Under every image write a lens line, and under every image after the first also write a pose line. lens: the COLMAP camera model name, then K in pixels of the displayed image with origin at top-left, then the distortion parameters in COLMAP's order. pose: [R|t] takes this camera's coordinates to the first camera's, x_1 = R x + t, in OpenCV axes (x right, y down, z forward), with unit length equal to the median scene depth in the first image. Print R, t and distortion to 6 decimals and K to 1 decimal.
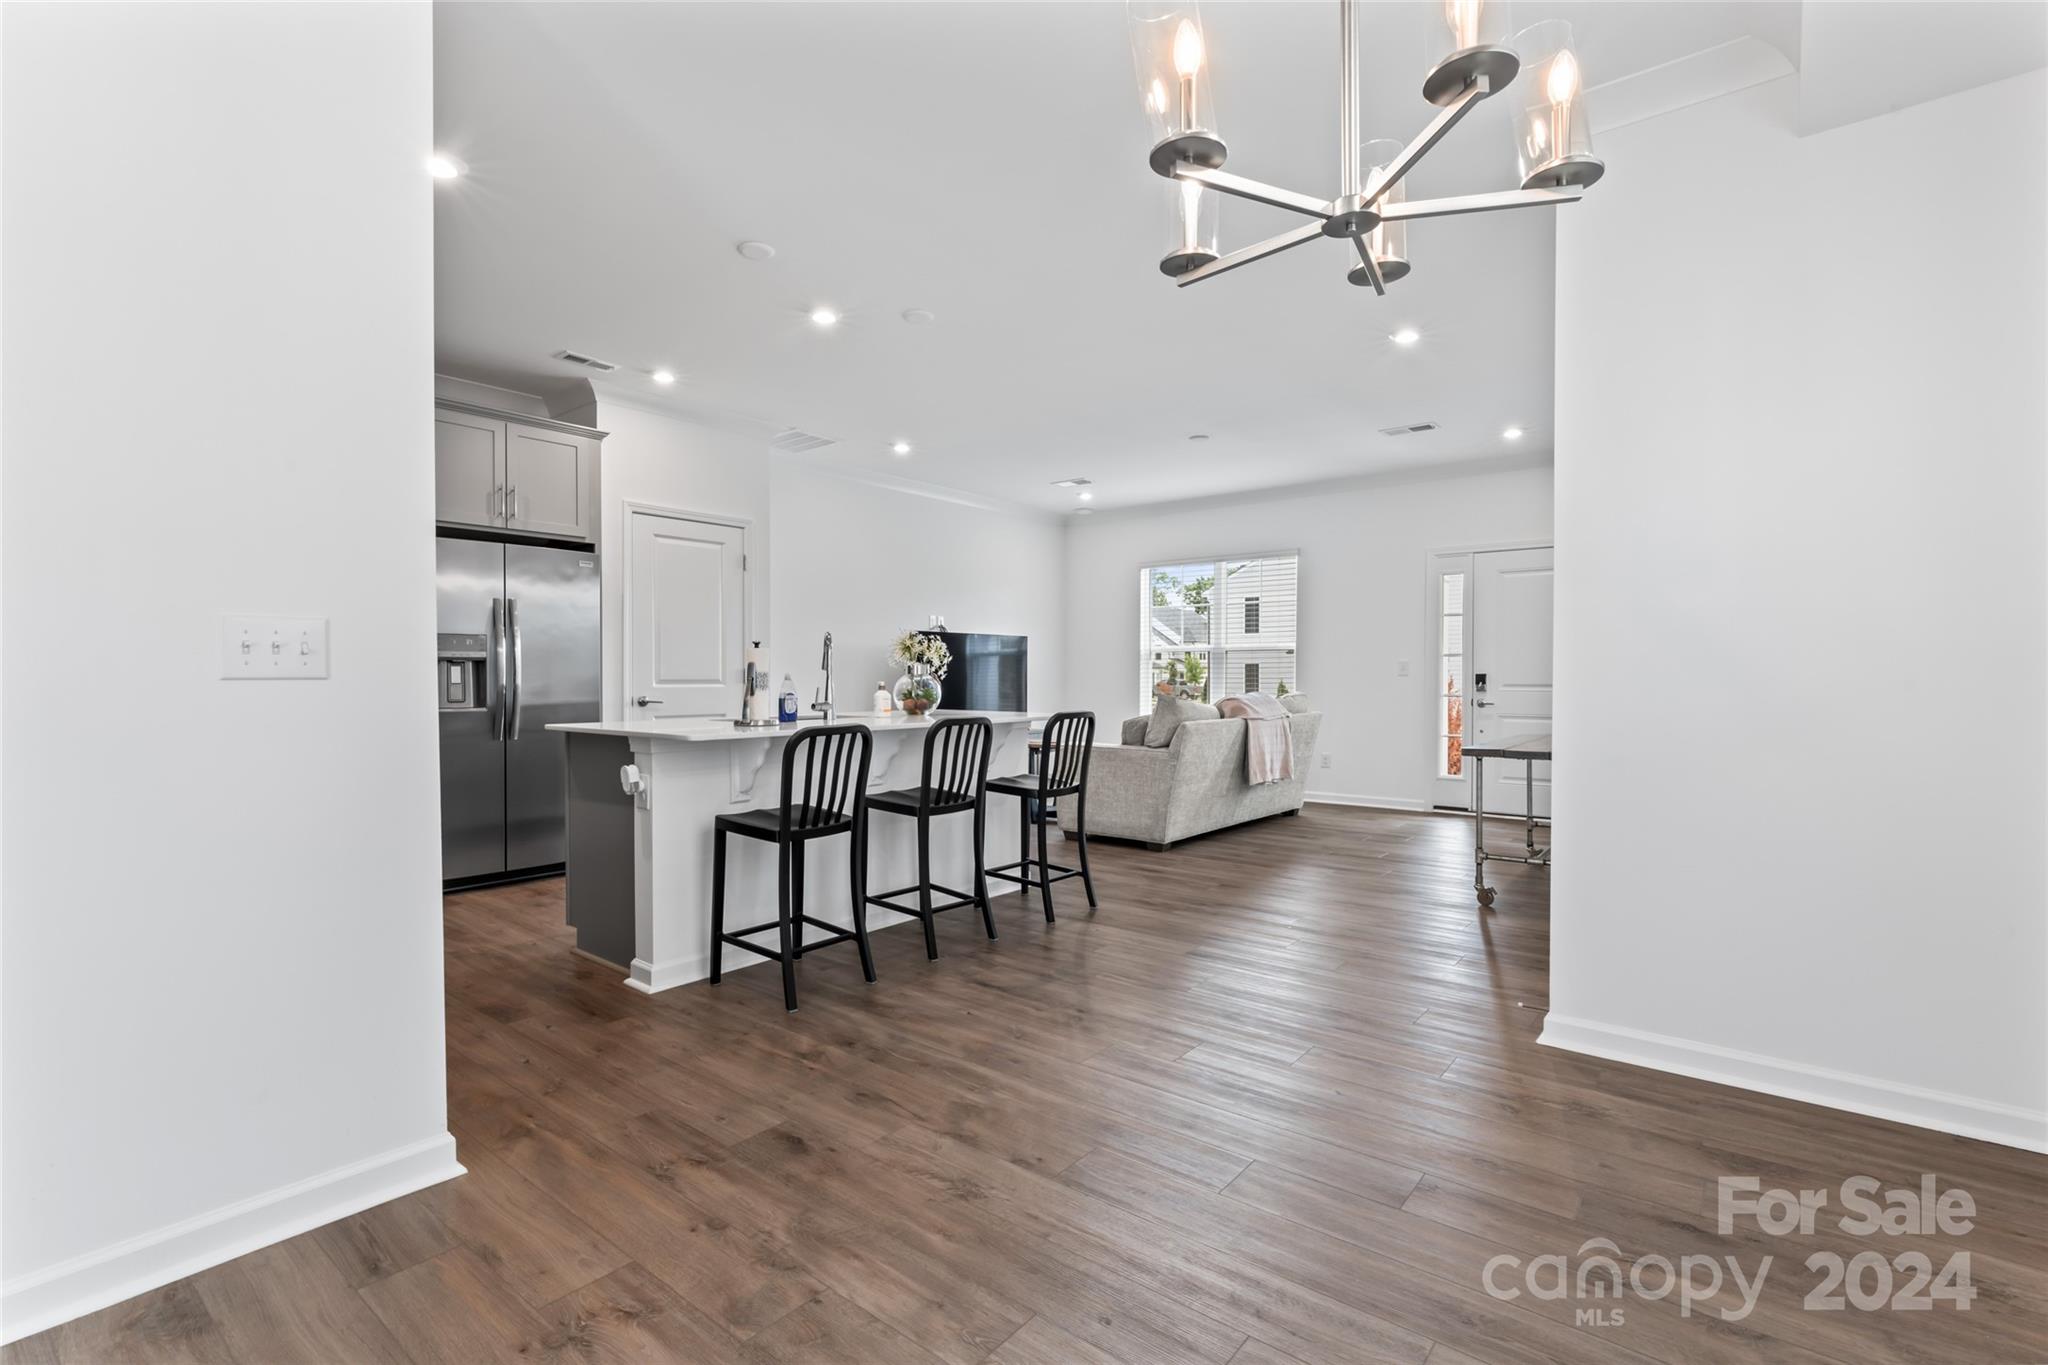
lens RADIAL K [[929.0, 0, 1018.0], [0, 929.0, 683.7], [0, 0, 1]] dist [0.003609, -0.001387]
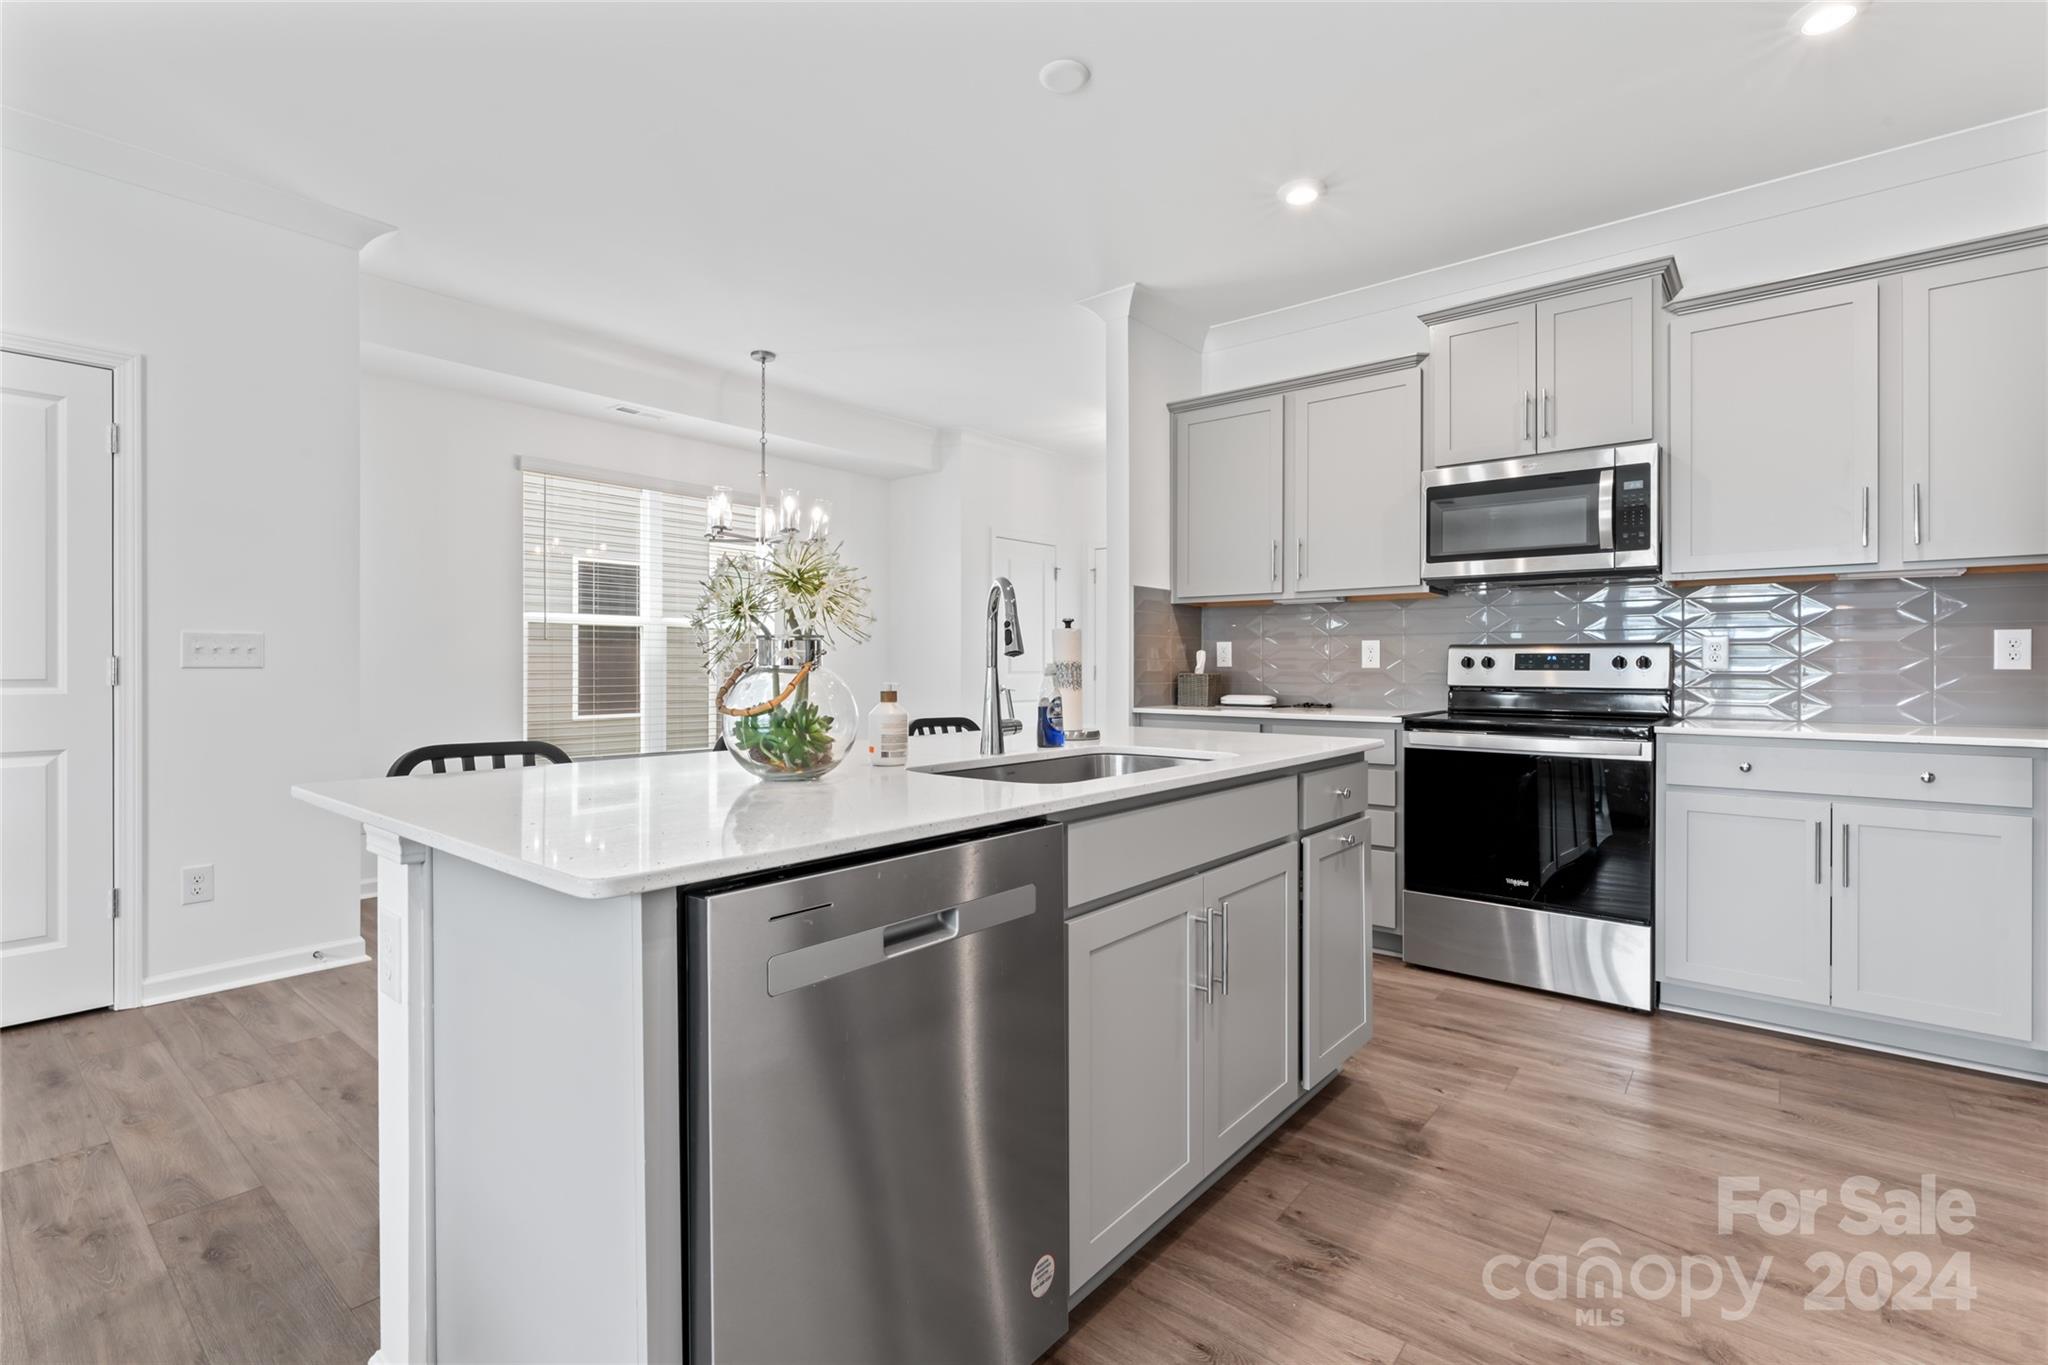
lens RADIAL K [[929.0, 0, 1022.4], [0, 929.0, 657.6], [0, 0, 1]] dist [0.003609, -0.001387]
pose [[-0.999984, 0.000664, 0.005634, -0.173108], [0.000661, 1.000000, -0.000421, -0.011493], [-0.005635, -0.000417, -0.999984, 1.180319]]
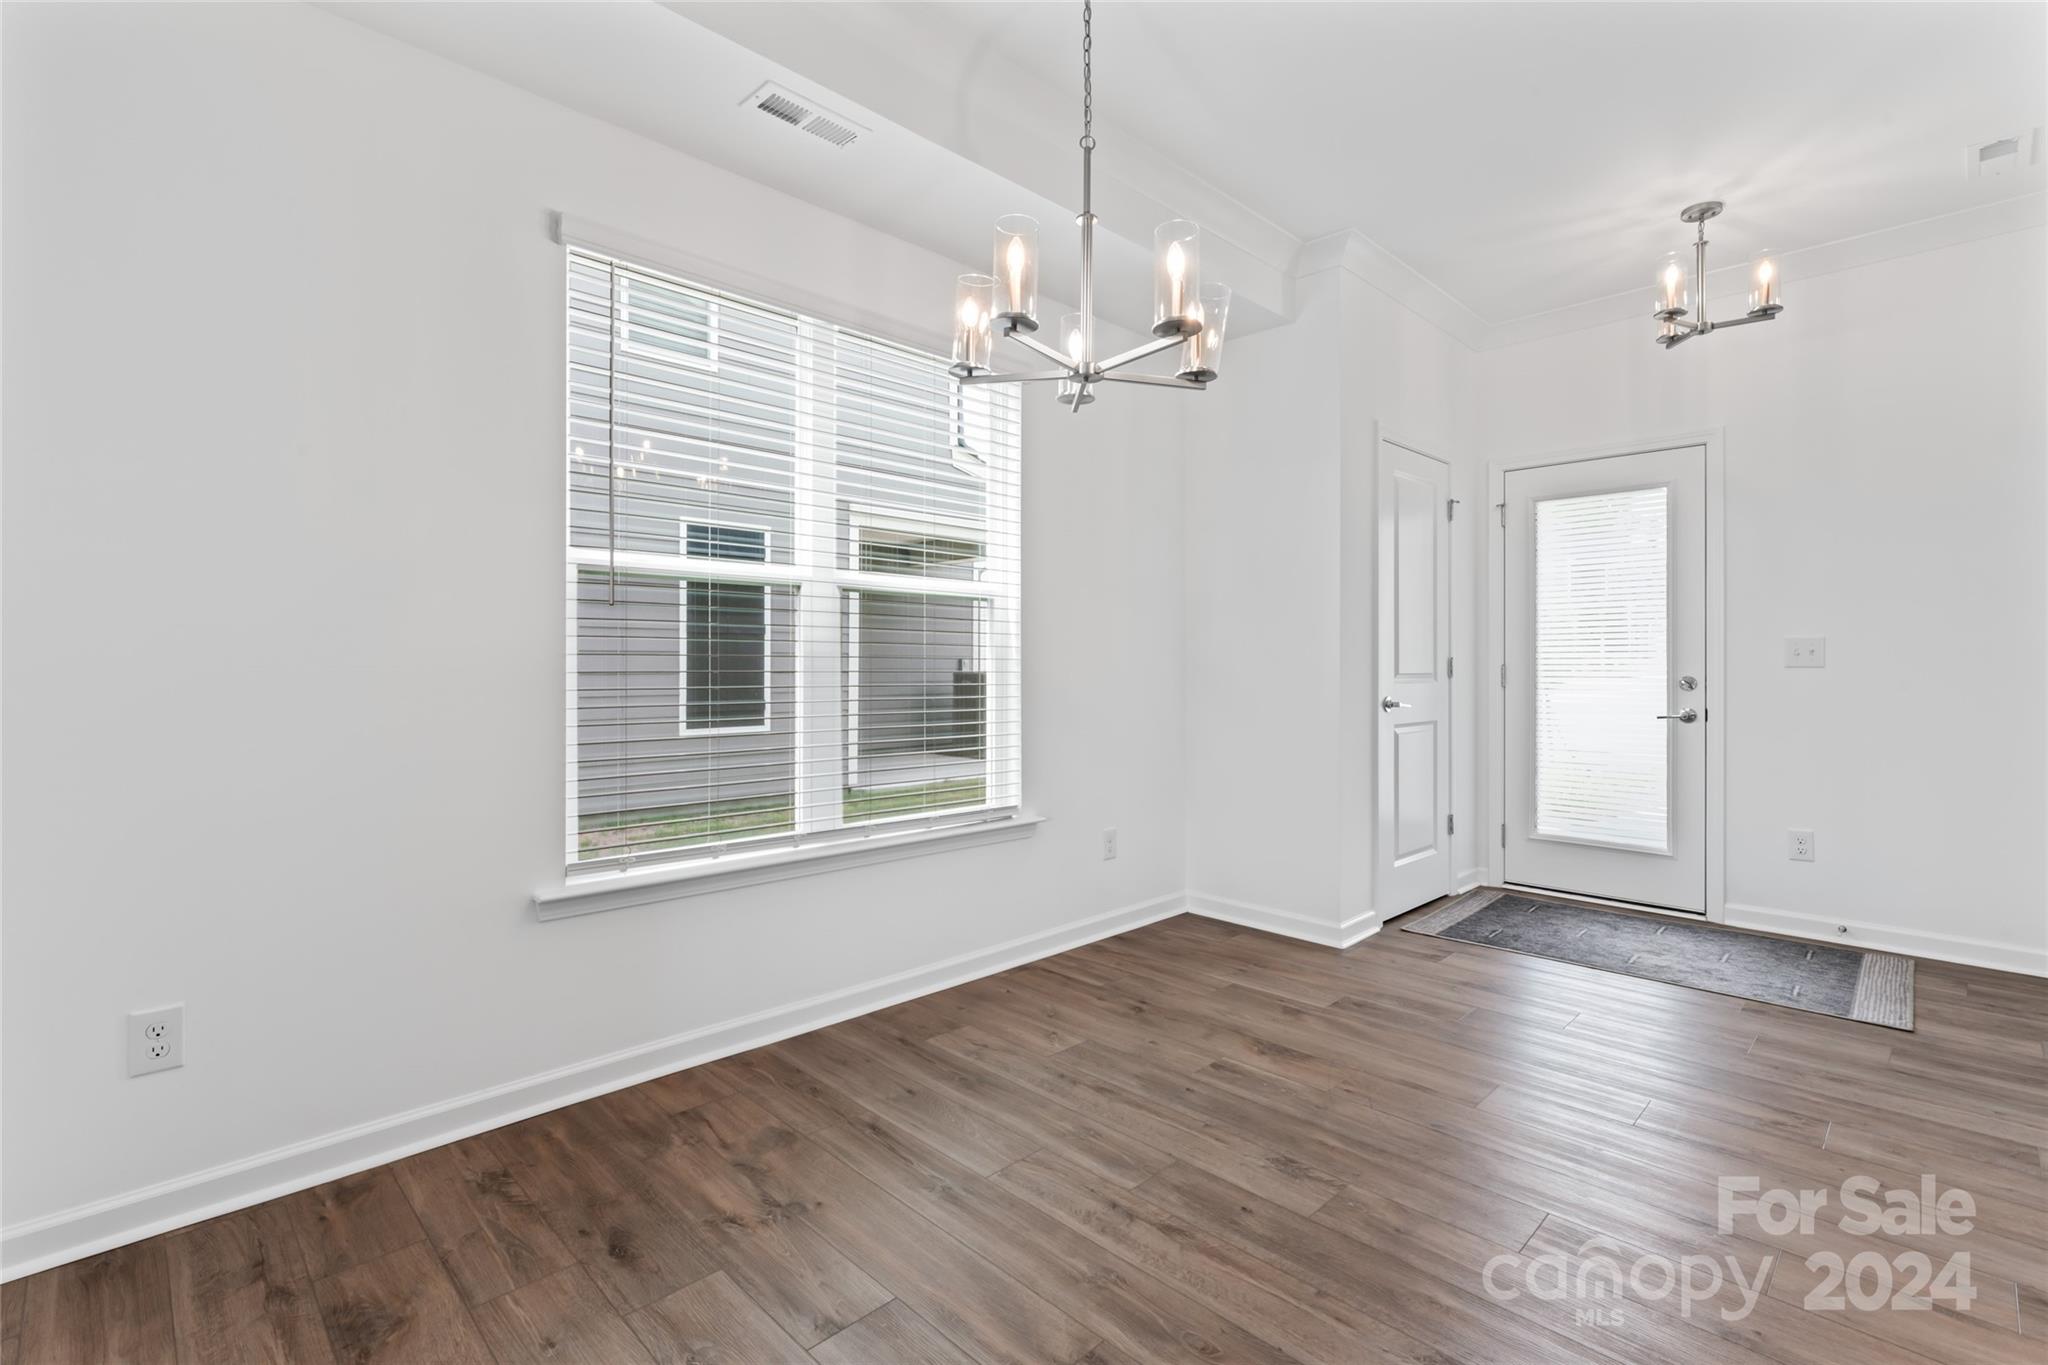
lens RADIAL K [[929.0, 0, 1058.3], [0, 929.0, 648.5], [0, 0, 1]] dist [0.003609, -0.001387]
pose [[-0.995360, -0.003607, 0.096155, 0.060524], [-0.004182, 0.999975, -0.005779, -0.007256], [-0.096132, -0.006154, -0.995350, 0.659118]]
